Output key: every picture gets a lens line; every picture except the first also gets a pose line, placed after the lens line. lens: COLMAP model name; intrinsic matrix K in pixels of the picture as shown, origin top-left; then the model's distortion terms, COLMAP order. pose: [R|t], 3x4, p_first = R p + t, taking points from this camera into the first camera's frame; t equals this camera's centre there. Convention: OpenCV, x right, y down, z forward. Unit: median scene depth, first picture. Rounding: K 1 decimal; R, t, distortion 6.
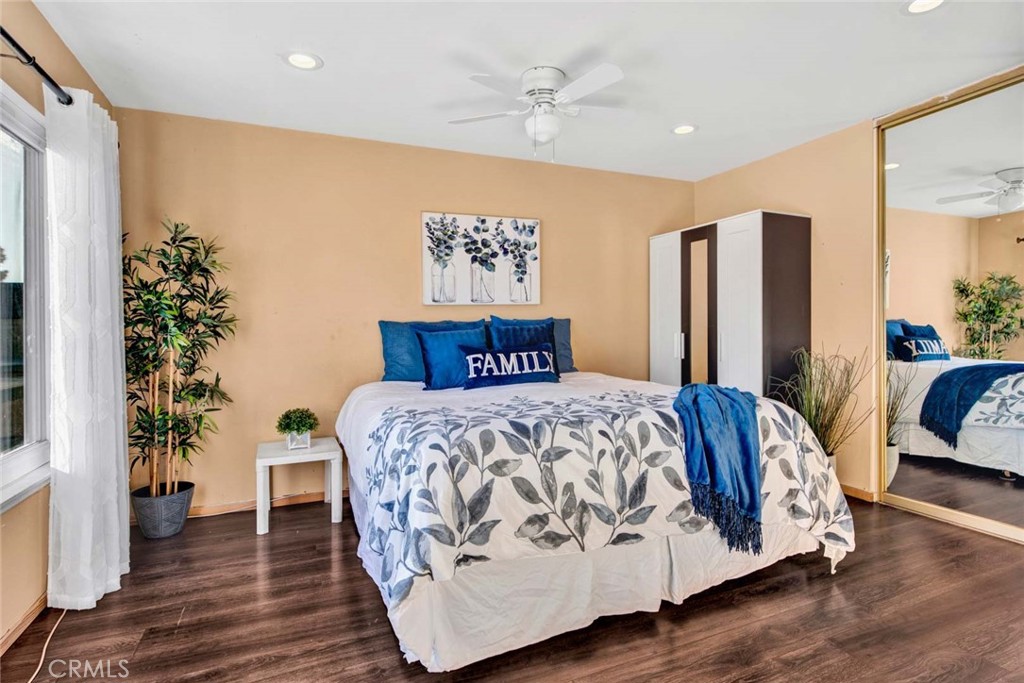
lens RADIAL K [[530.5, 0, 527.9], [0, 530.5, 324.0], [0, 0, 1]] dist [-0.003829, -0.000115]
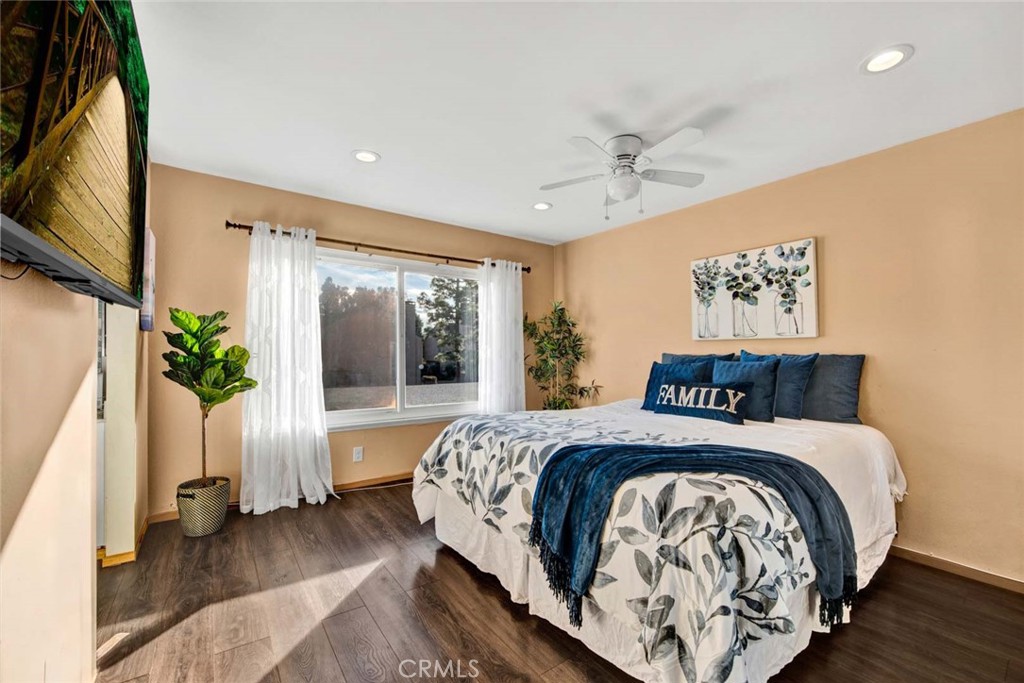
lens RADIAL K [[418.8, 0, 512.4], [0, 418.8, 344.0], [0, 0, 1]] dist [-0.020163, -0.001769]
pose [[0.201306, -0.002304, -0.979526, 0.614870], [-0.004087, 0.999987, -0.003192, -0.023358], [0.979520, 0.004646, 0.201293, 0.419455]]
